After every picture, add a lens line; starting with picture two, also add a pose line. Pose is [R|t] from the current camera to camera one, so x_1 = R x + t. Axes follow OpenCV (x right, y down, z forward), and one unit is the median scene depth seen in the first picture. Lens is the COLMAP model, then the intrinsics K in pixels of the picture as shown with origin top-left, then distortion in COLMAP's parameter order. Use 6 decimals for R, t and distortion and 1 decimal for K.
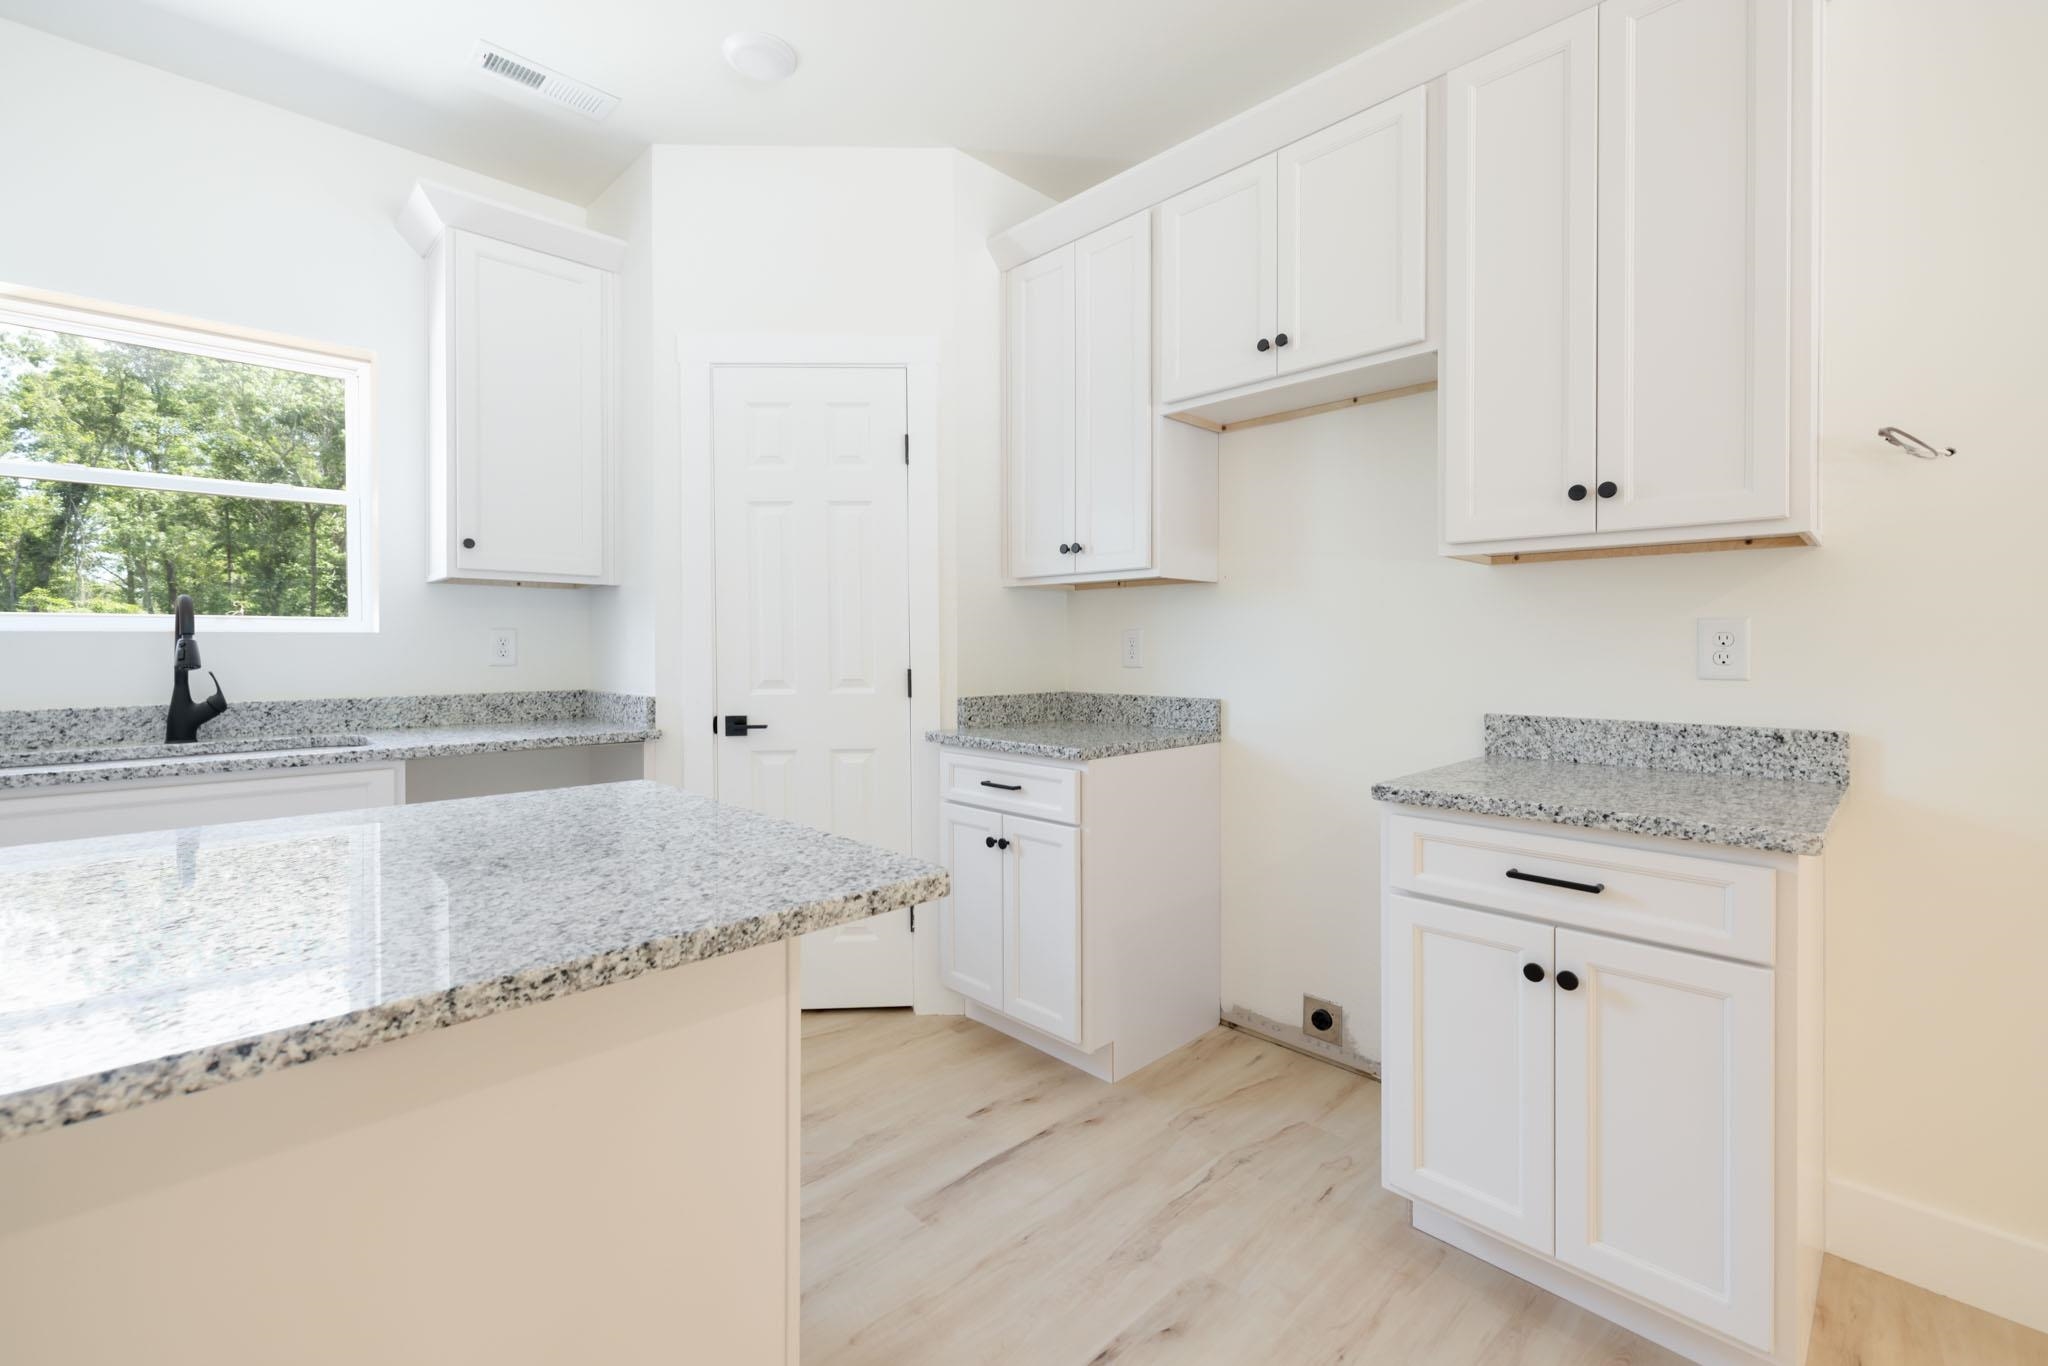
lens RADIAL K [[873.5, 0, 1028.4], [0, 873.5, 653.3], [0, 0, 1]] dist [0.000811, 0.001459]
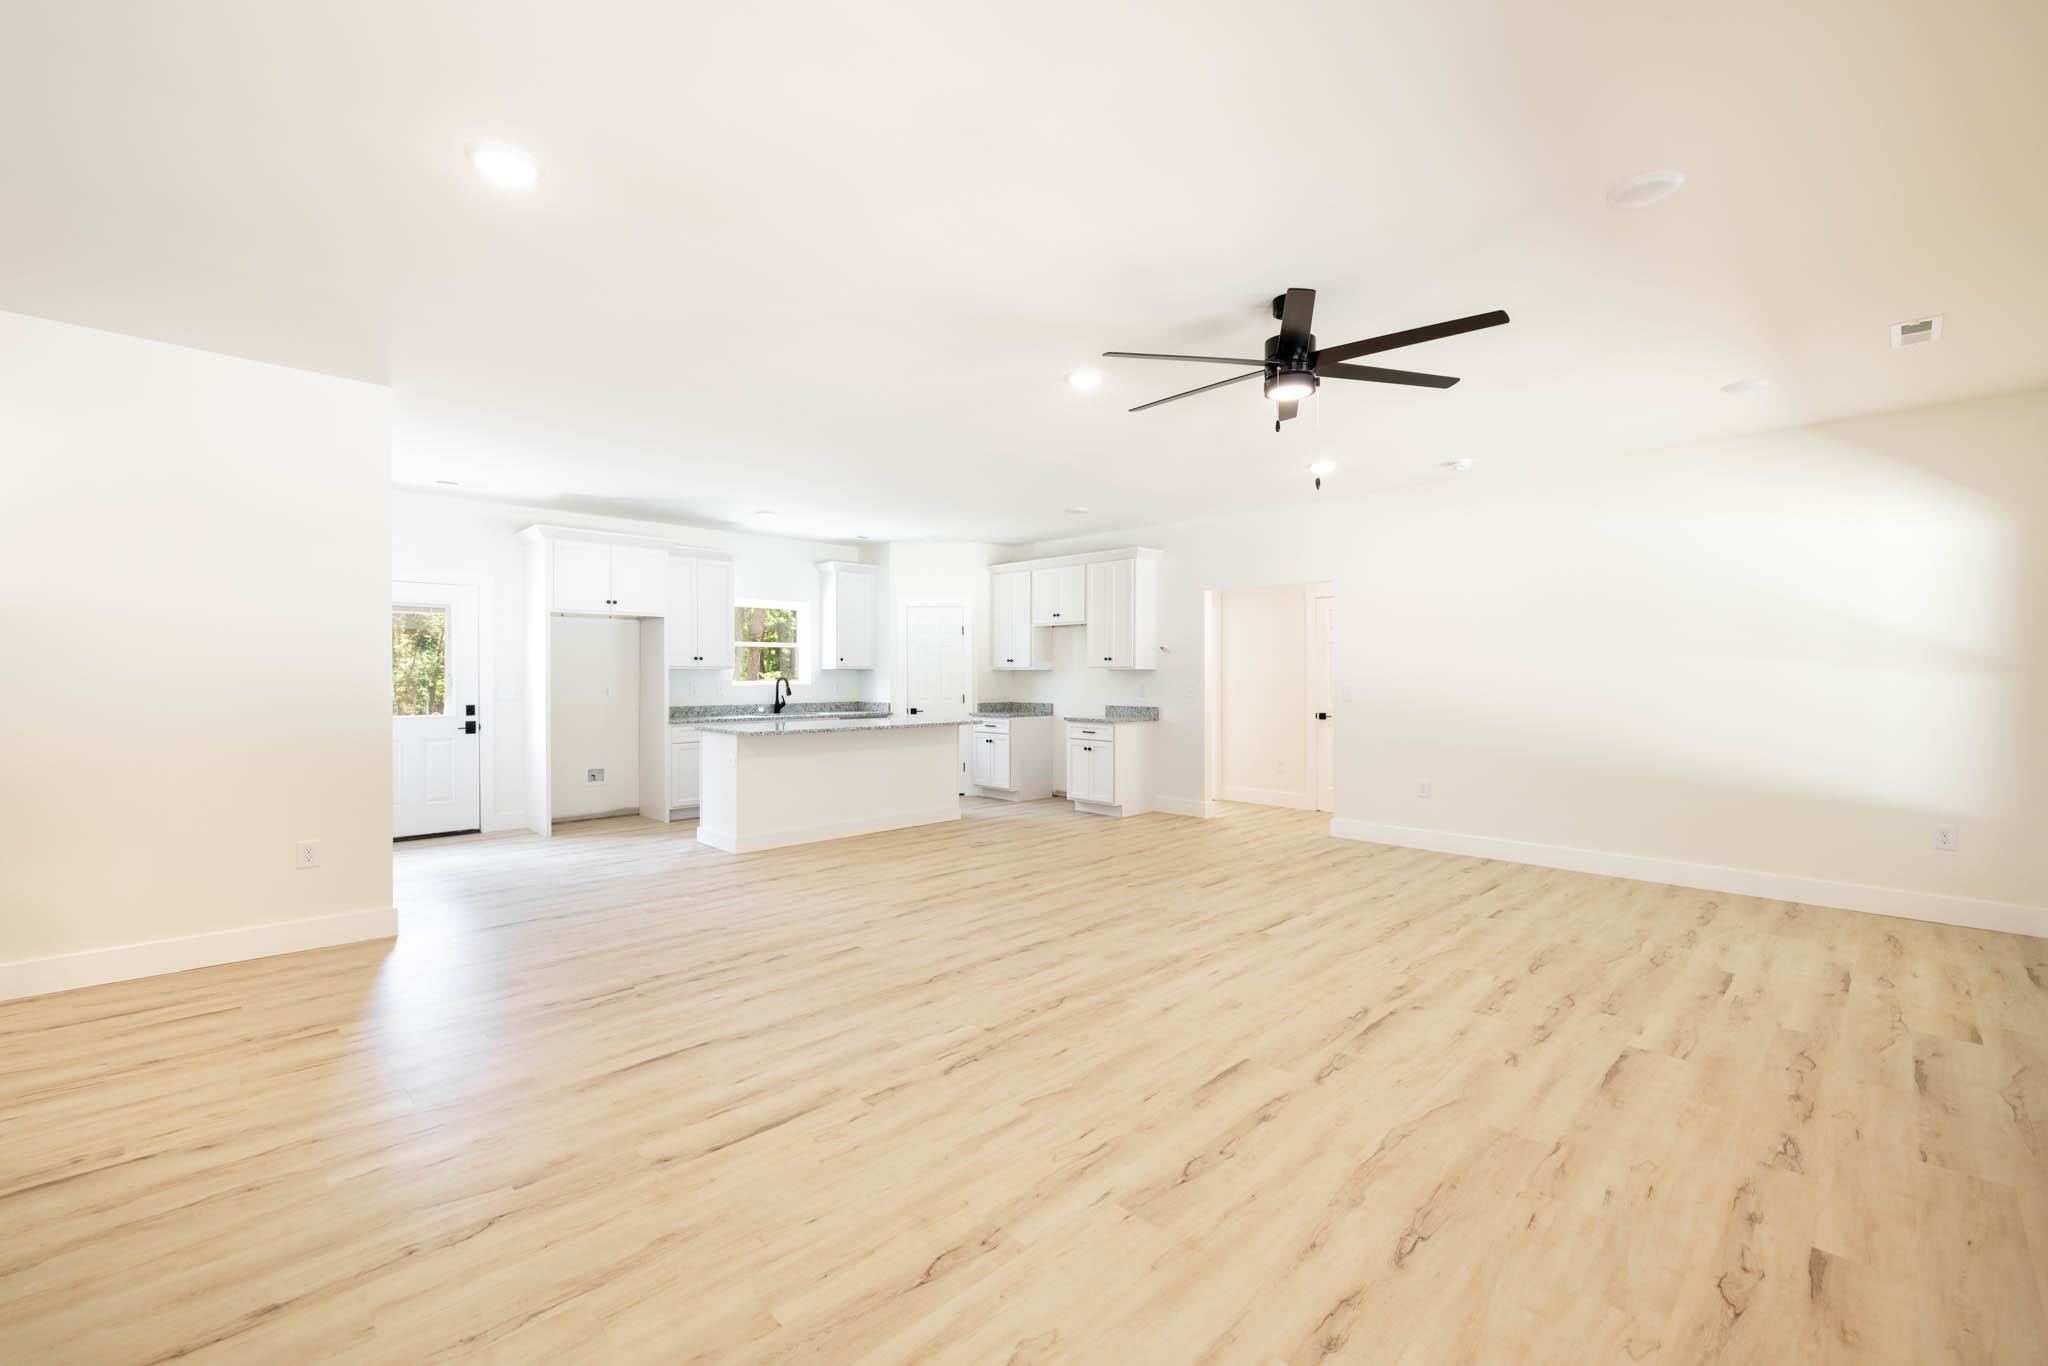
lens RADIAL K [[861.7, 0, 1024.0], [0, 861.7, 683.0], [0, 0, 1]] dist [0.001018, 0.000232]
pose [[0.999977, 0.000327, 0.006760, 0.078819], [-0.000328, 1.000000, 0.000163, -0.029084], [-0.006760, -0.000165, 0.999977, -2.402942]]
